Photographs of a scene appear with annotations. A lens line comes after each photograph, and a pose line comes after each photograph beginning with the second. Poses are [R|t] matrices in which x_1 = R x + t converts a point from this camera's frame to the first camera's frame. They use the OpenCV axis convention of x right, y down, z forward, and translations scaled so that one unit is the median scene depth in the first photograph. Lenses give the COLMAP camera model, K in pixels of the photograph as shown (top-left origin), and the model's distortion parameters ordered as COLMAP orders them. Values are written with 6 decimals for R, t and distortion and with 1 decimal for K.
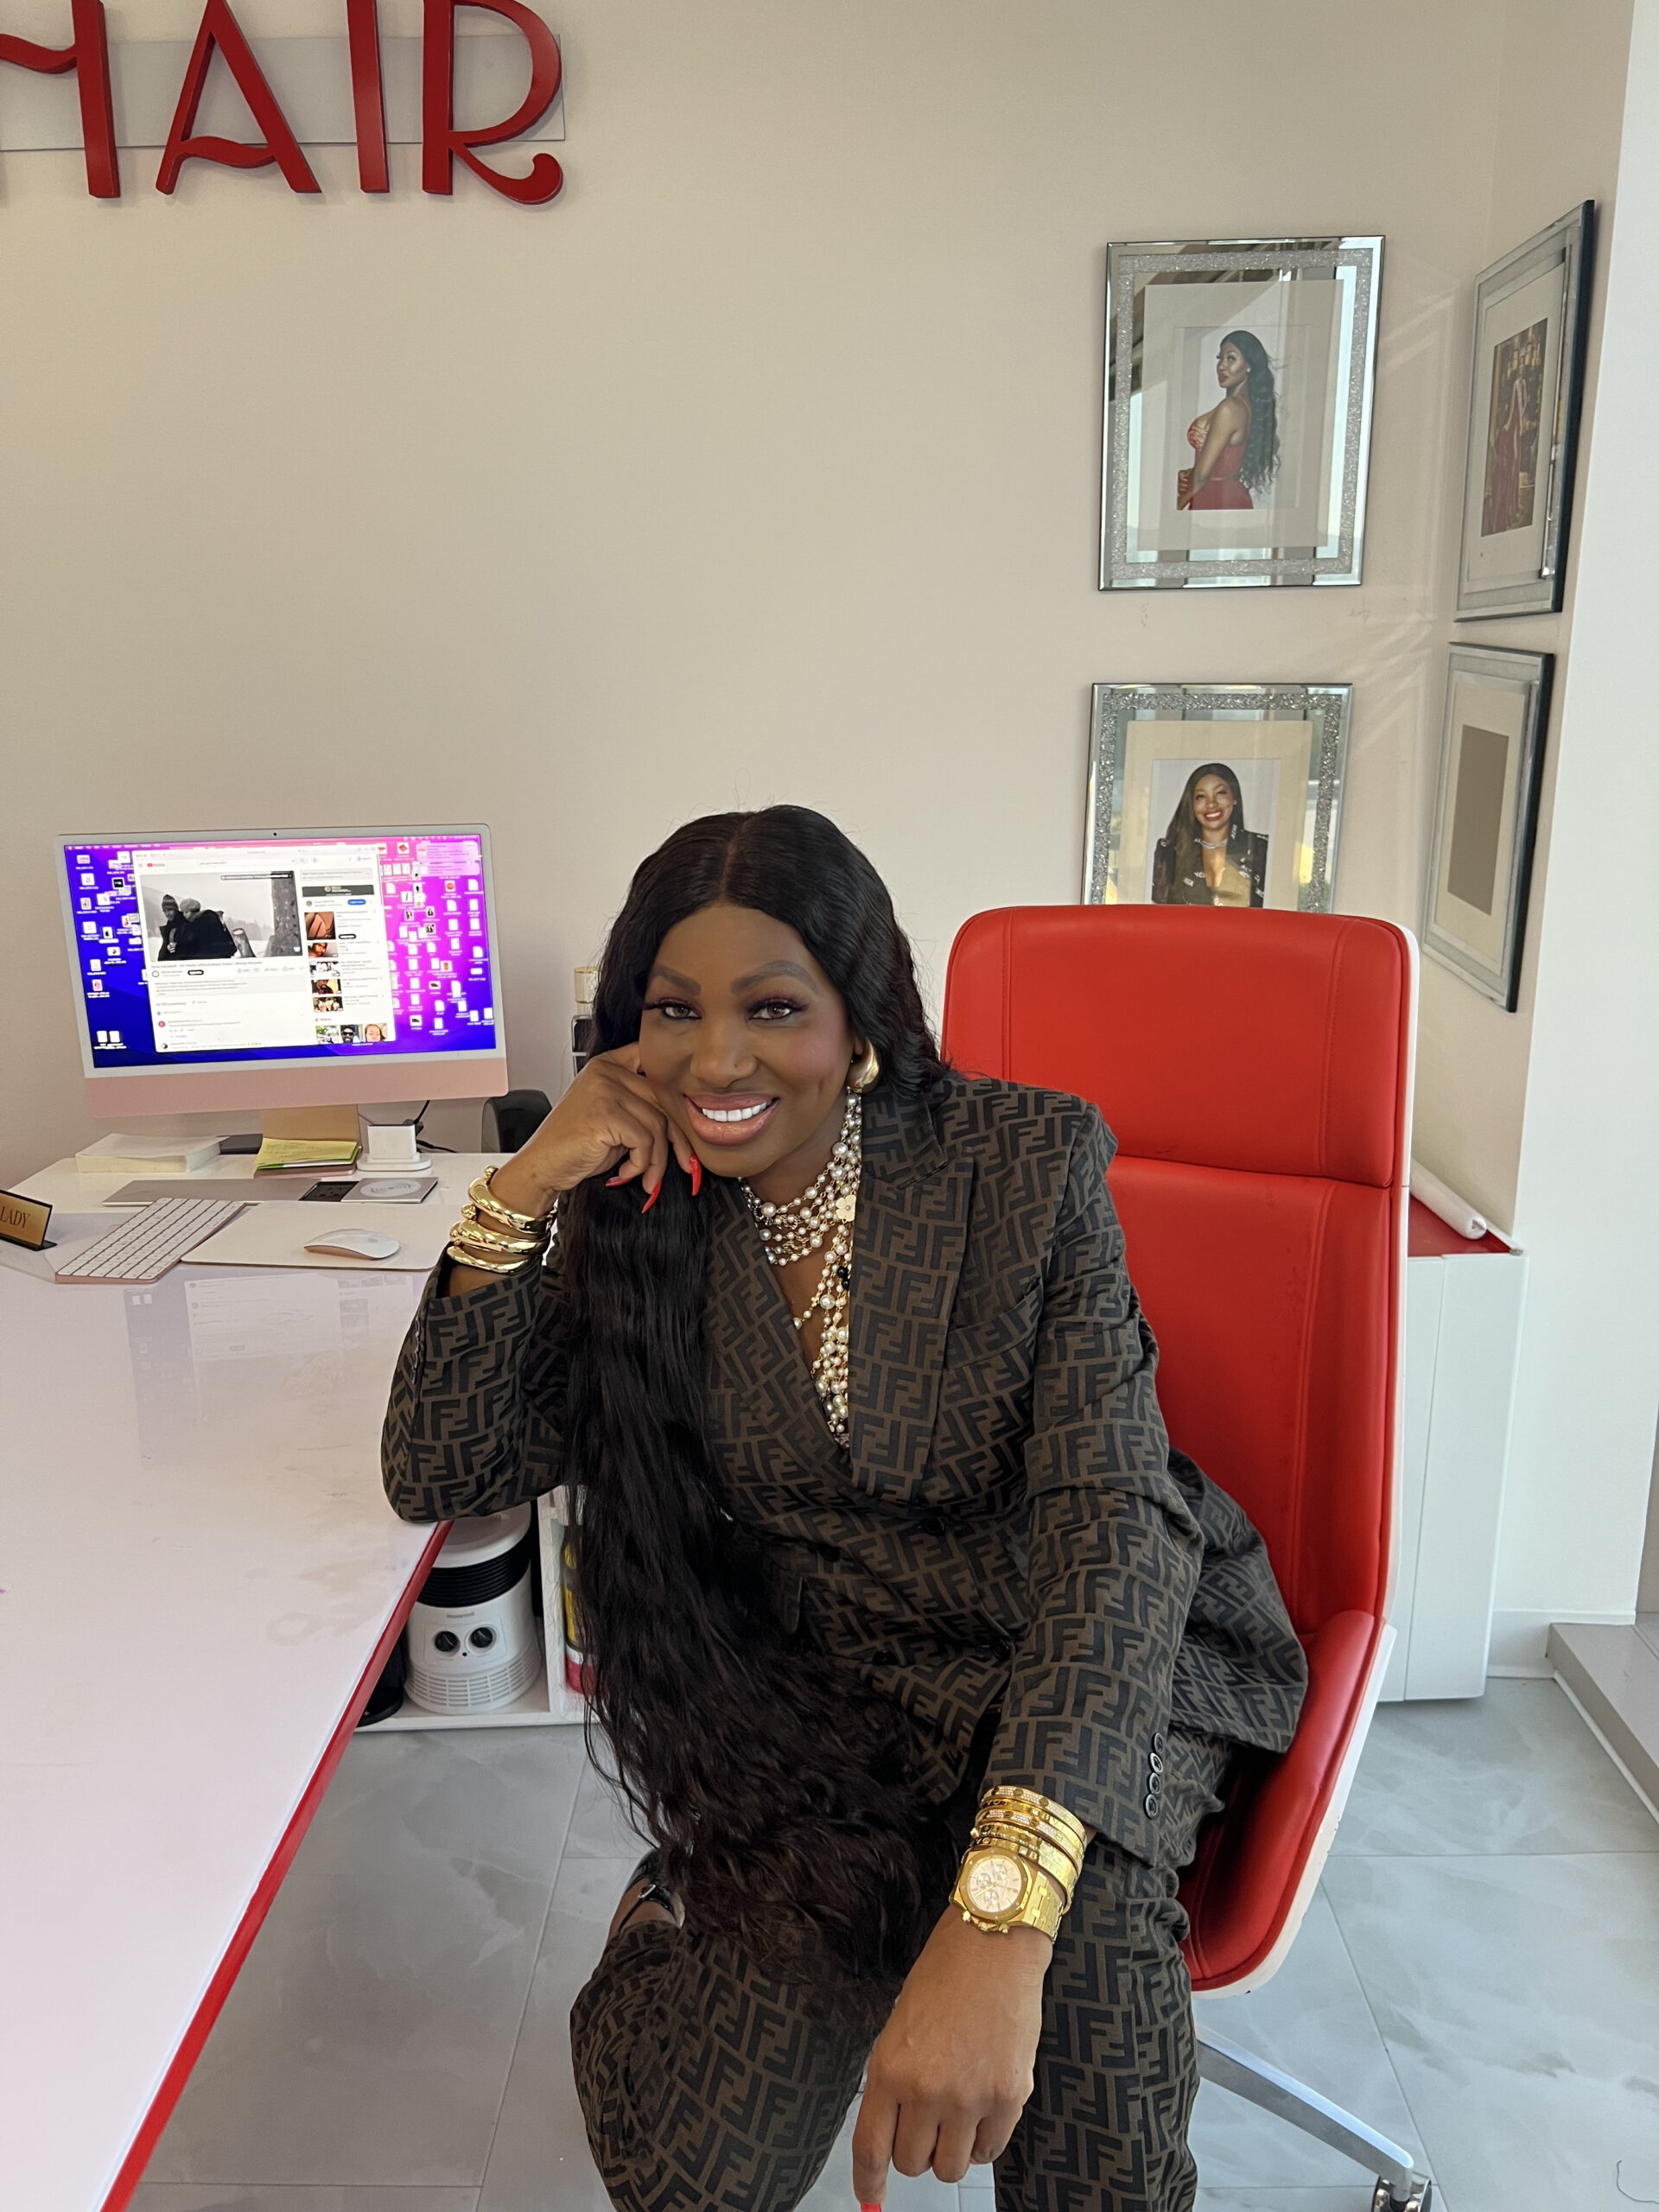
lens RADIAL K [[1672.9, 0, 829.5], [0, 1672.9, 1106.0], [0, 0, 1]] dist [0.037842, -0.049110]
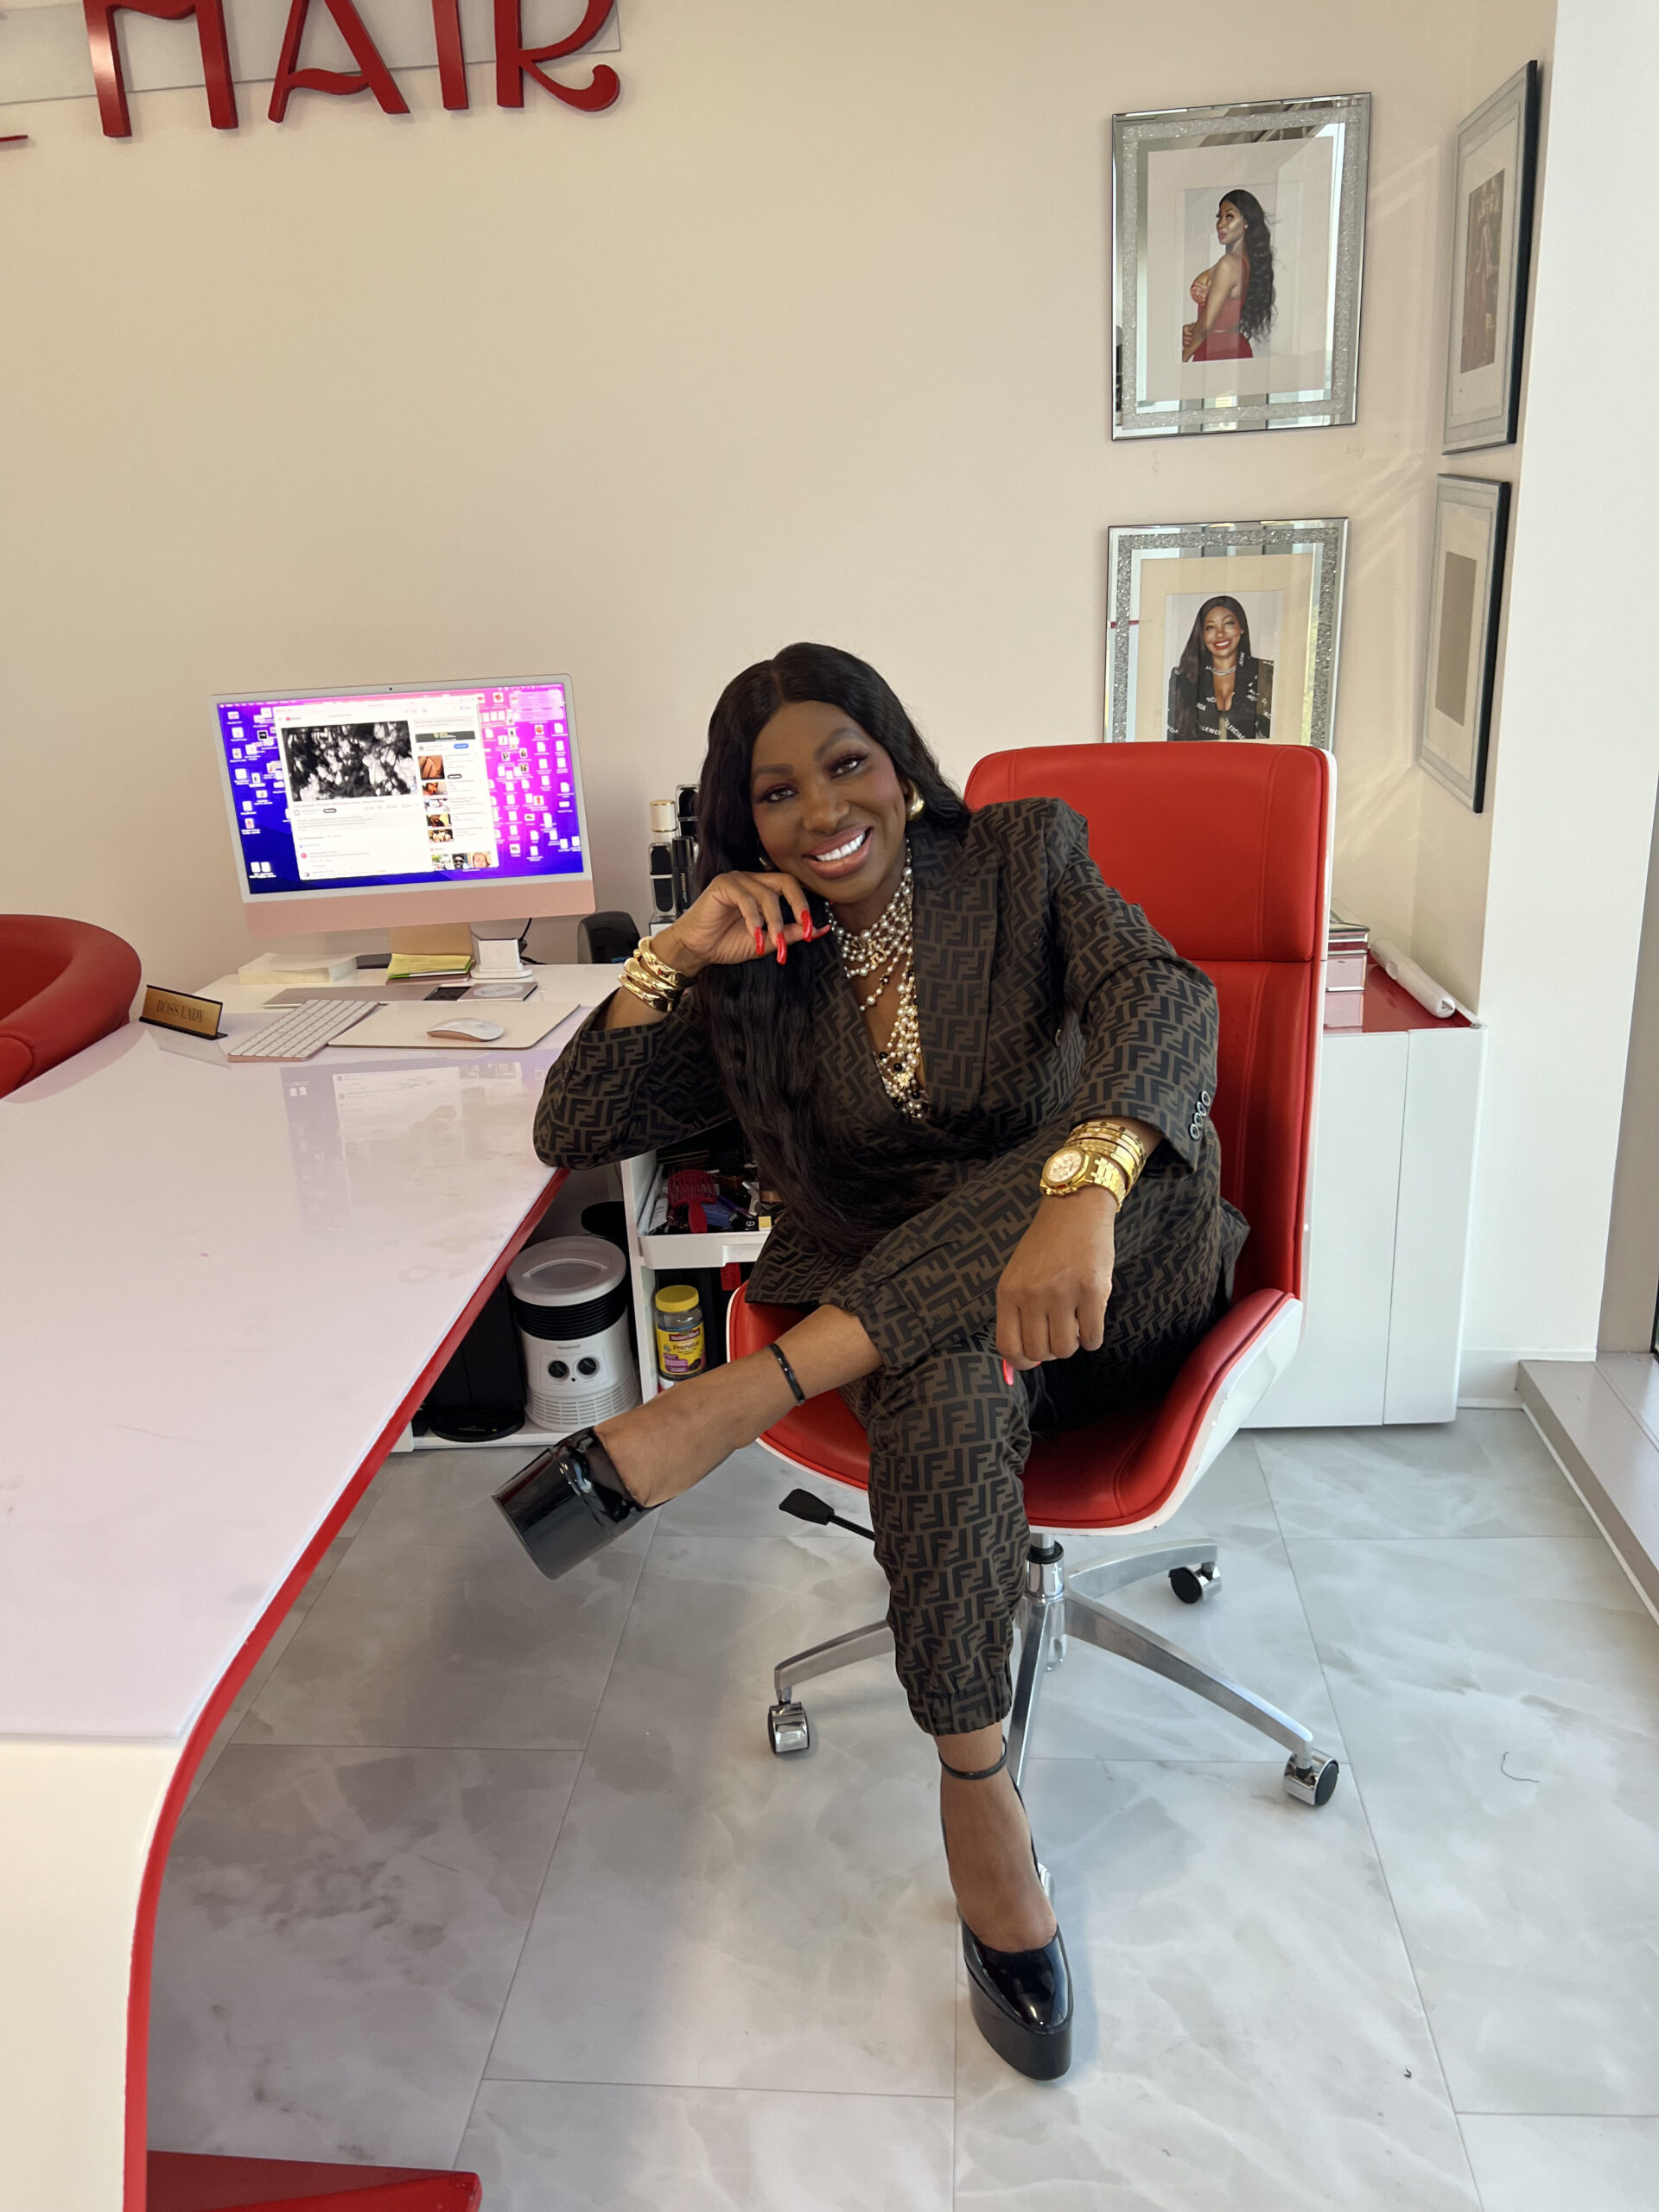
lens RADIAL K [[1701.0, 0, 829.5], [0, 1701.0, 1106.0], [0, 0, 1]] dist [0.054276, -0.082698]
pose [[0.996320, -0.013934, -0.084566, 0.069971], [0.019974, 0.997276, 0.071003, 0.048456], [0.083346, -0.072431, 0.993885, -0.176153]]
